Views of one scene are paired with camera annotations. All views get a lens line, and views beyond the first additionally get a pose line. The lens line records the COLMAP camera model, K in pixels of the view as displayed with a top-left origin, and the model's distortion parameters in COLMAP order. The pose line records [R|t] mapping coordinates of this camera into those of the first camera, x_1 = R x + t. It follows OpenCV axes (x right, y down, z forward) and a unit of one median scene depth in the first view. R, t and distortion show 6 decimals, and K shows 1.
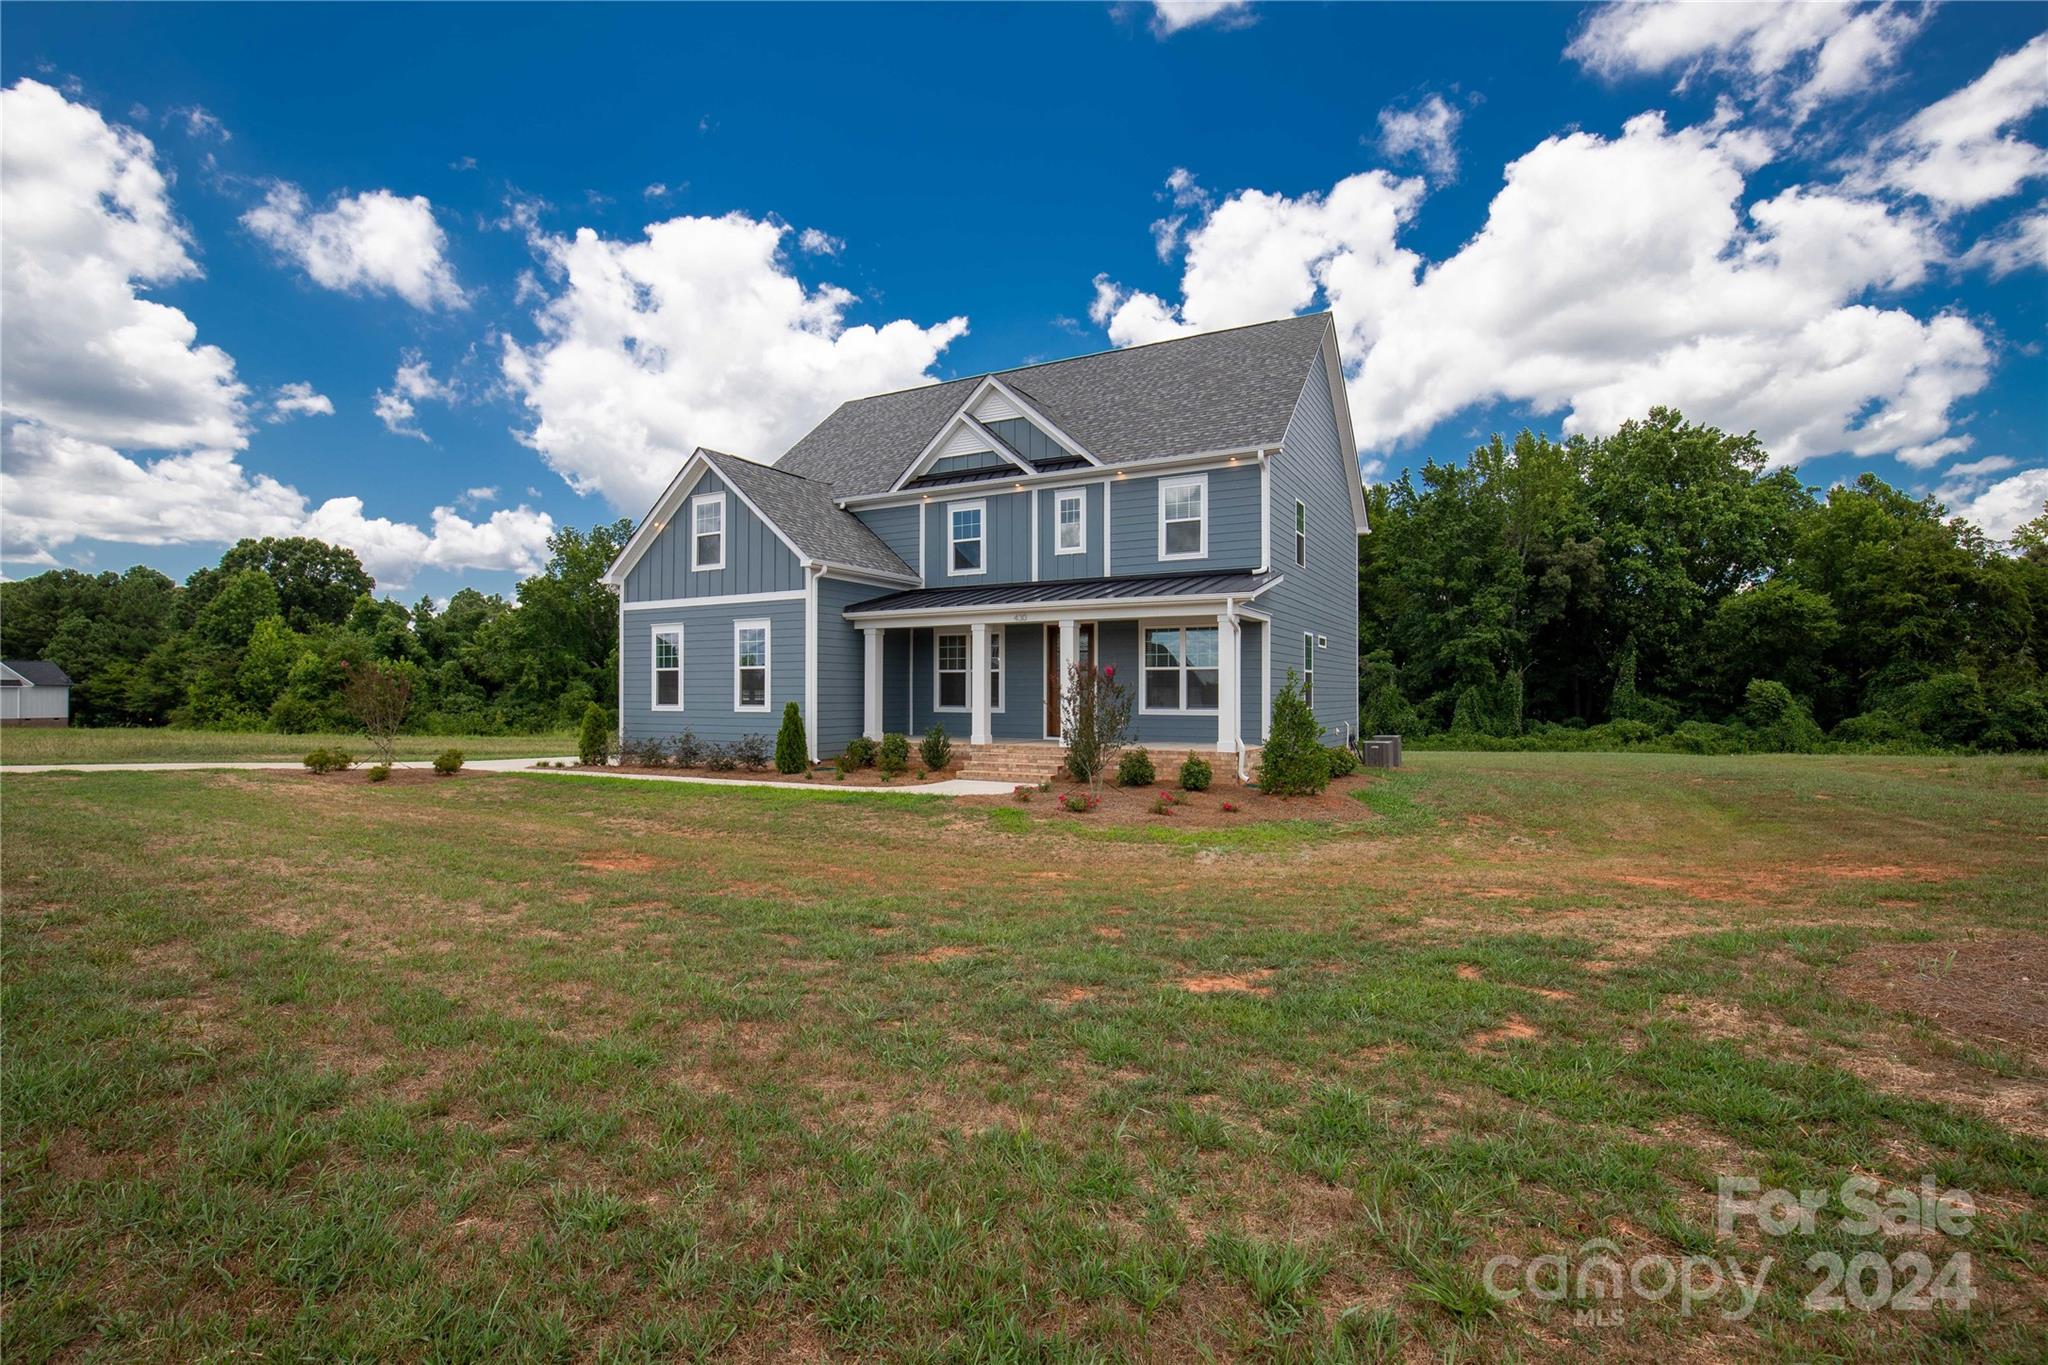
lens RADIAL K [[949.3, 0, 1024.0], [0, 949.3, 682.5], [0, 0, 1]] dist [-0.003961, 0.000389]
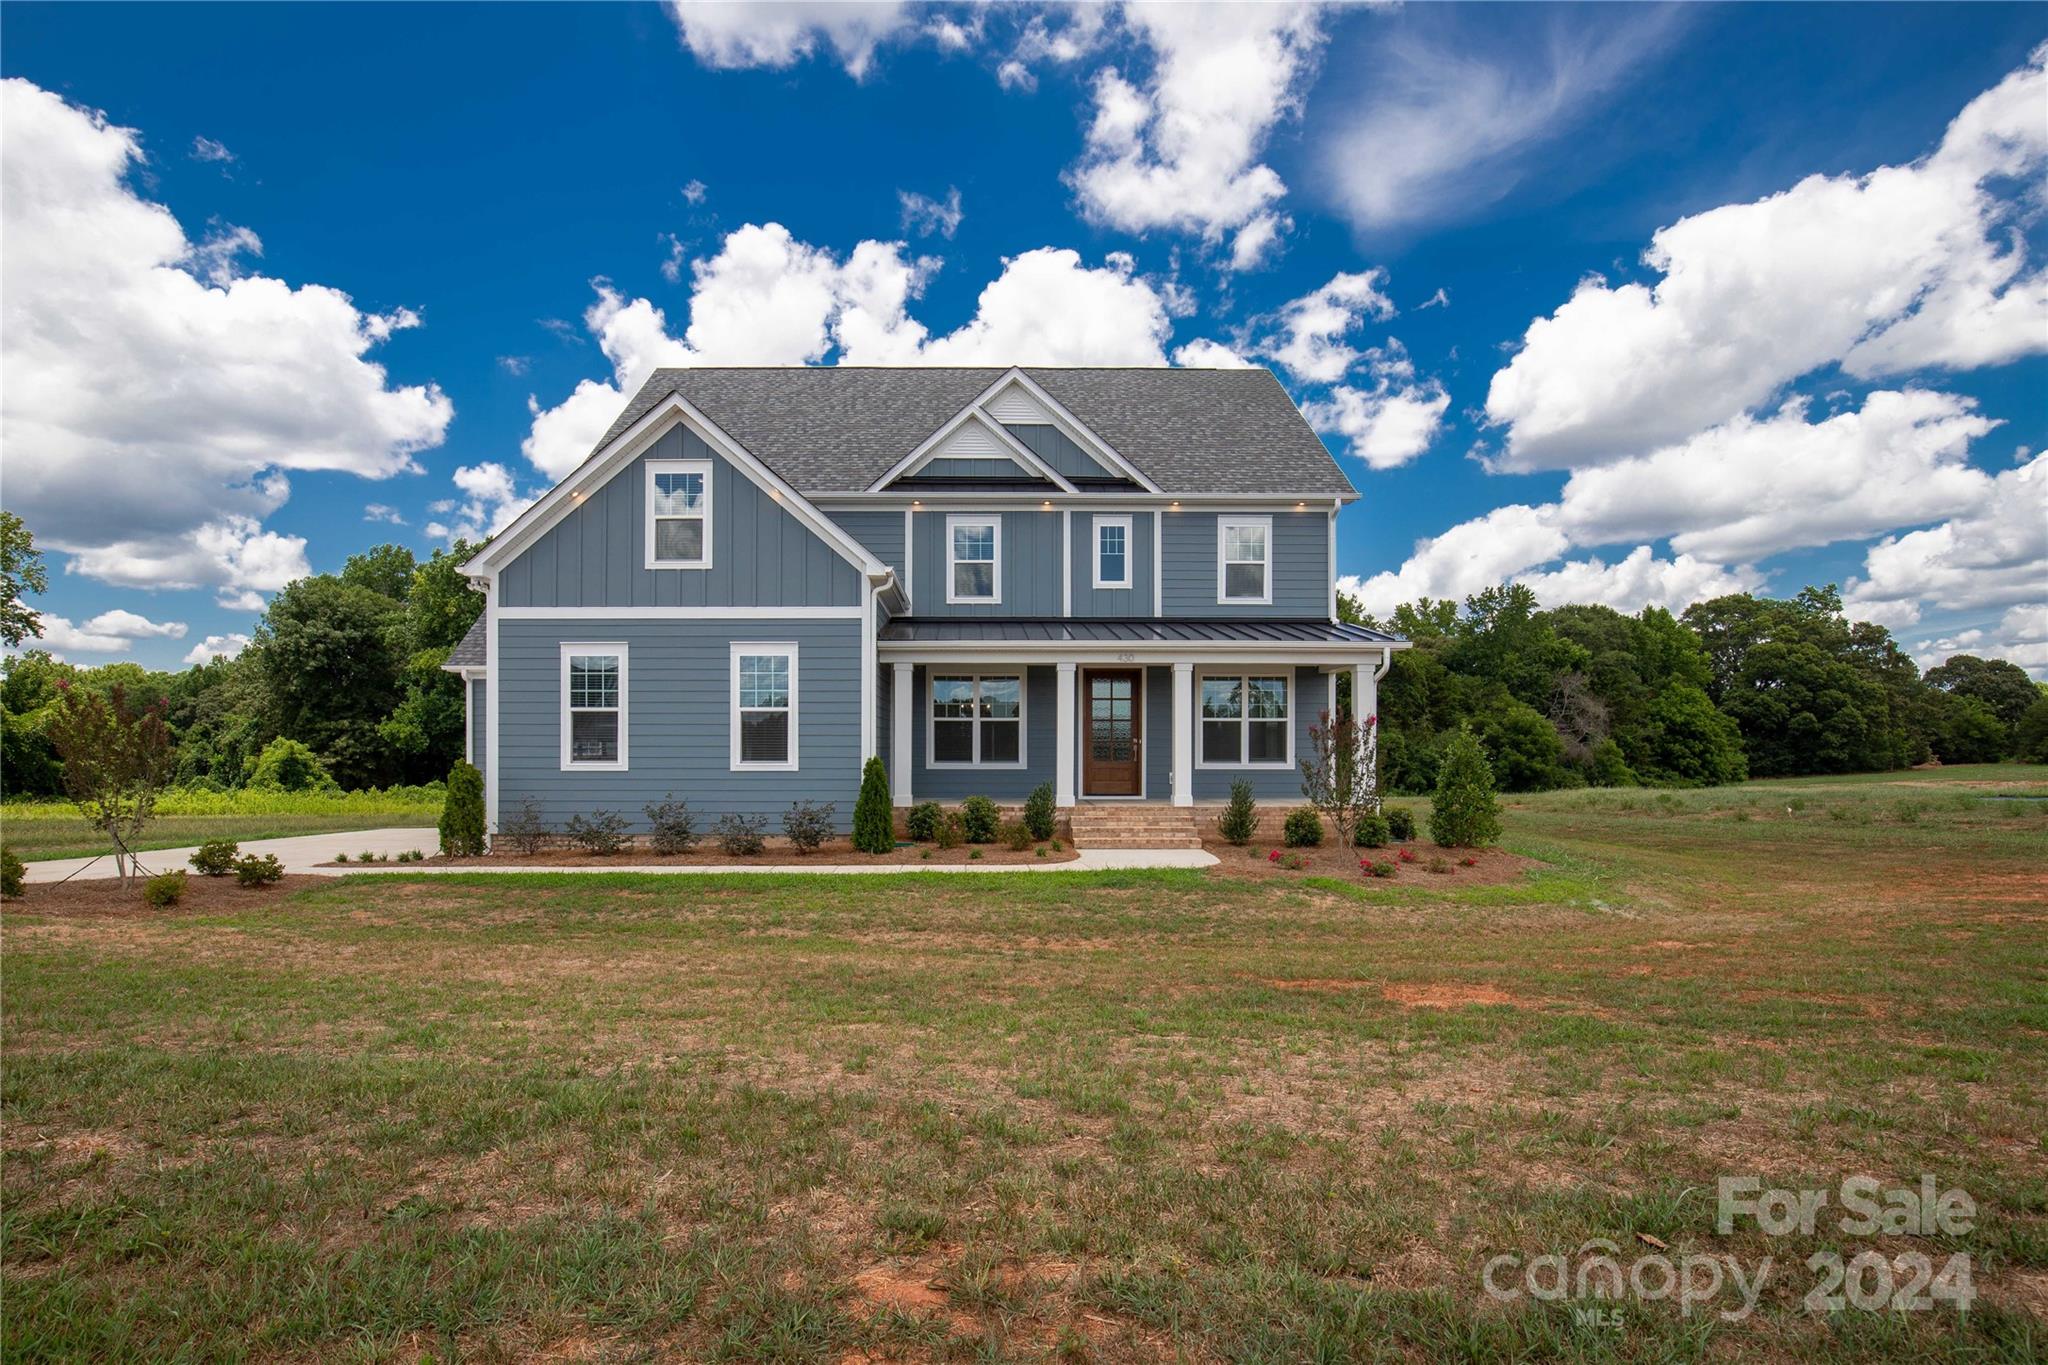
lens RADIAL K [[963.7, 0, 1023.8], [0, 963.7, 740.9], [0, 0, 1]] dist [-0.001061, -0.000090]
pose [[0.871047, 0.004989, 0.491175, -0.454241], [-0.007844, 0.999962, 0.003753, 0.003957], [-0.491138, -0.007122, 0.871053, 0.252135]]
